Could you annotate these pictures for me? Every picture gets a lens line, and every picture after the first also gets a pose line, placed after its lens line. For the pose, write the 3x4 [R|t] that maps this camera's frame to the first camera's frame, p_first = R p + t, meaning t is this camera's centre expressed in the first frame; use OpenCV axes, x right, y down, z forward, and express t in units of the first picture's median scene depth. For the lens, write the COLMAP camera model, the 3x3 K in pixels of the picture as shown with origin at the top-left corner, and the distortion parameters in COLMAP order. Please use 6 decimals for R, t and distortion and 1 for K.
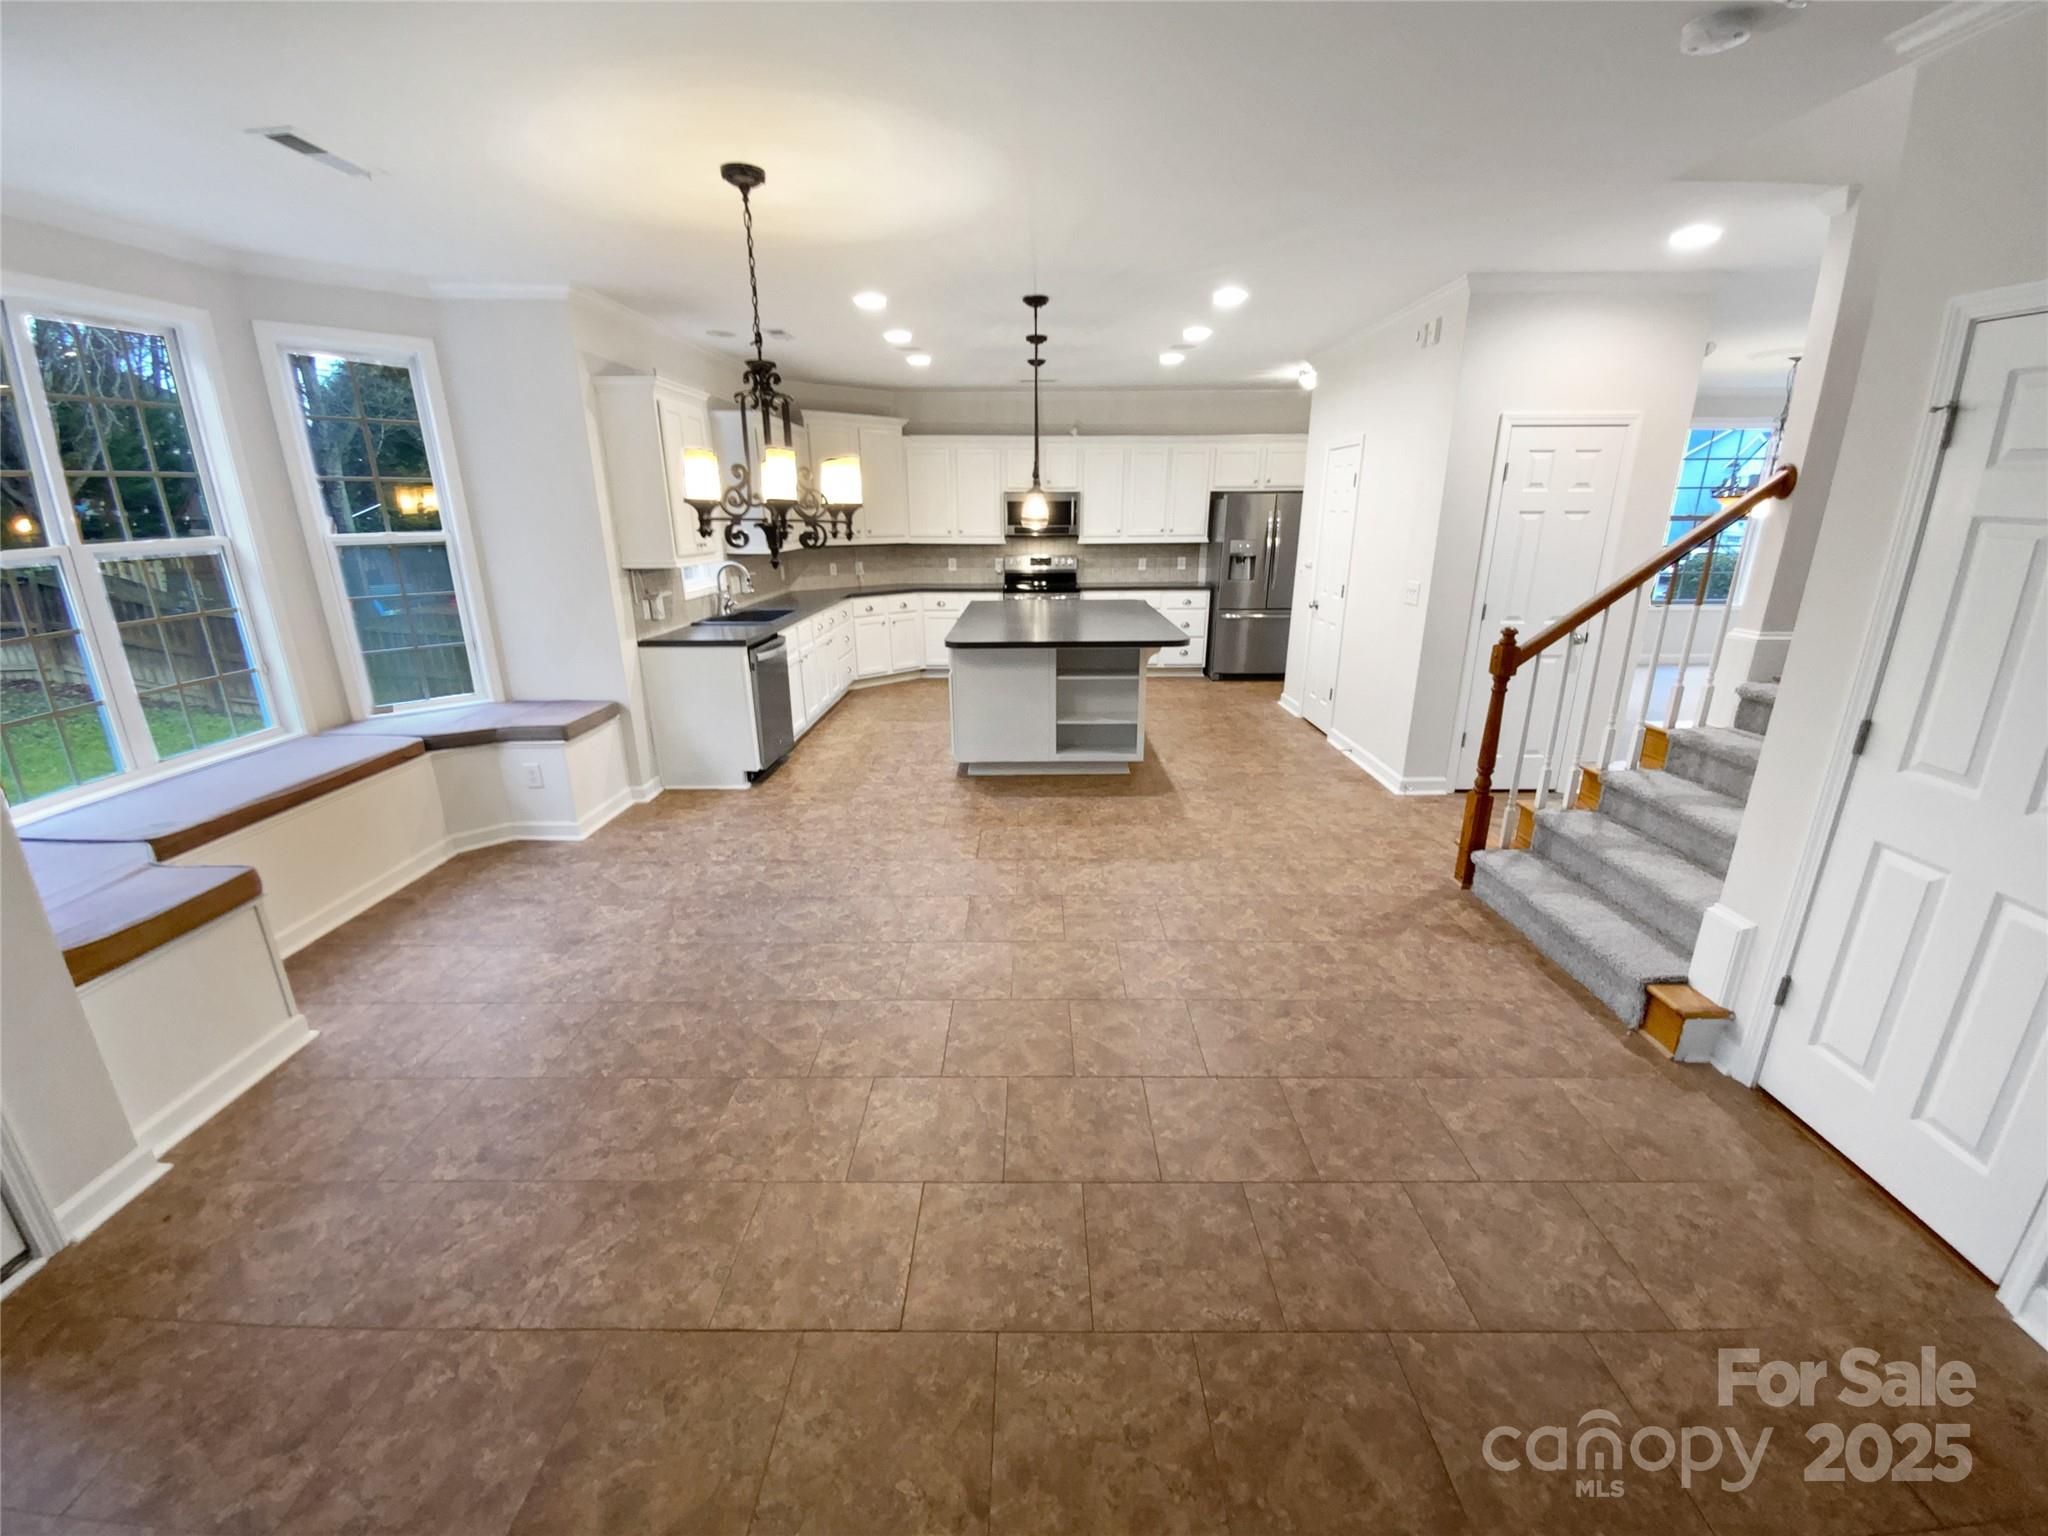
lens RADIAL K [[834.0, 0, 1023.2], [0, 834.0, 772.6], [0, 0, 1]] dist [0.004380, -0.002624]
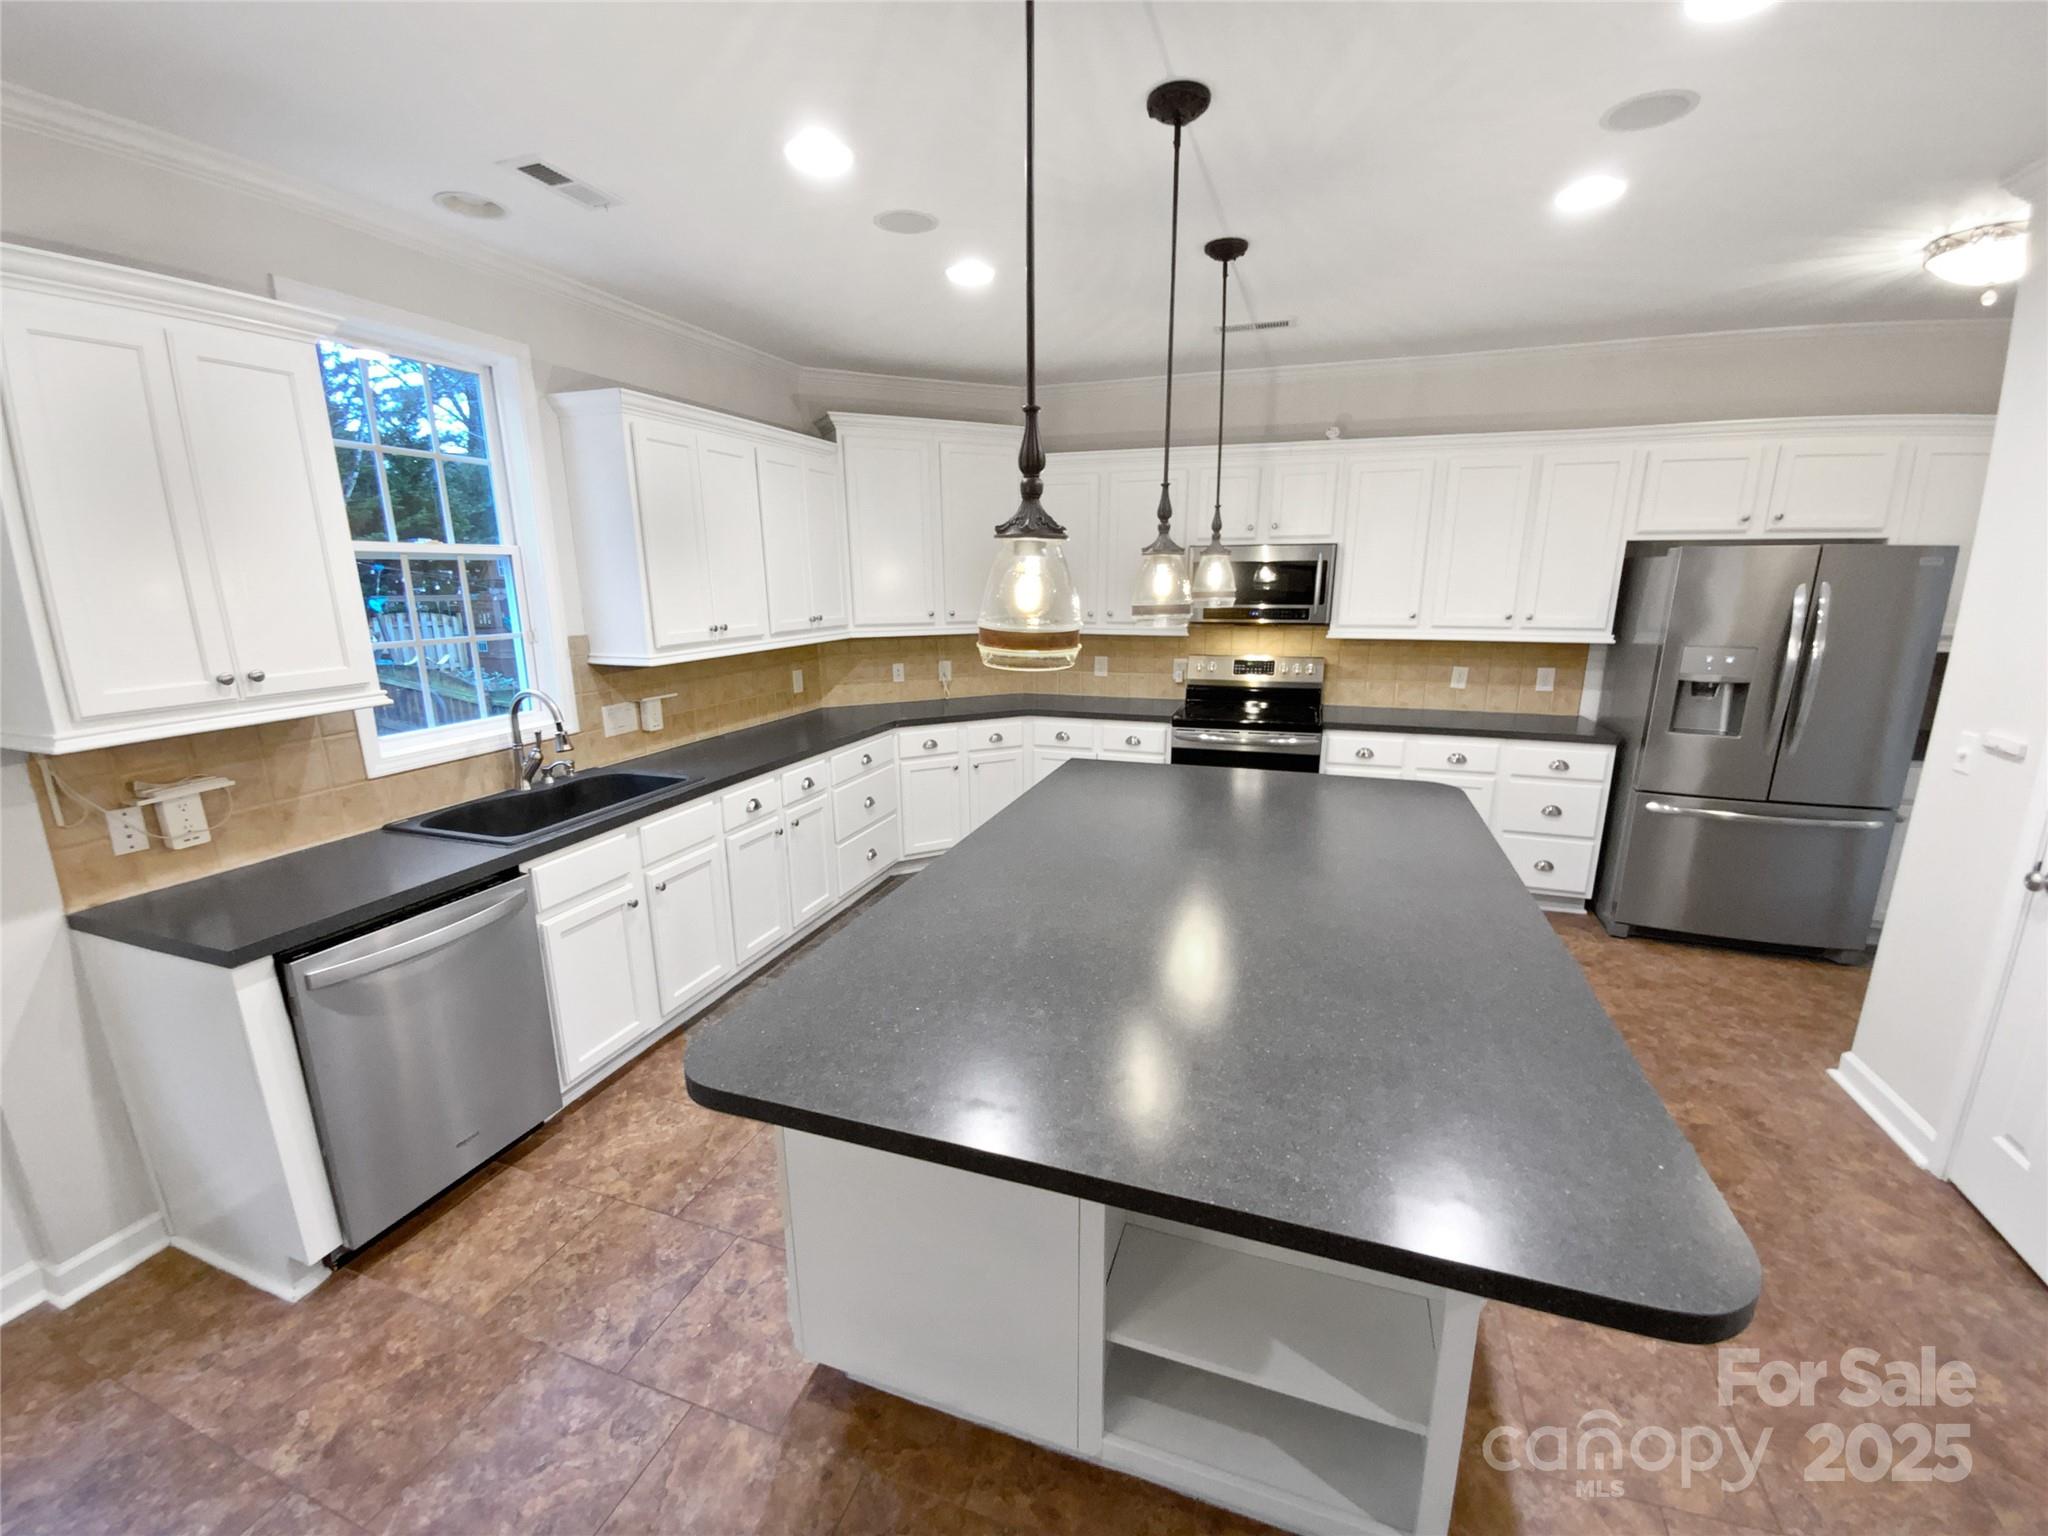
lens RADIAL K [[834.0, 0, 1016.4], [0, 834.0, 762.7], [0, 0, 1]] dist [0.004380, -0.002624]
pose [[0.944179, 0.071574, -0.321565, 0.056660], [-0.095084, 0.993779, -0.057992, -0.147605], [0.315414, 0.085330, 0.945110, 0.445331]]
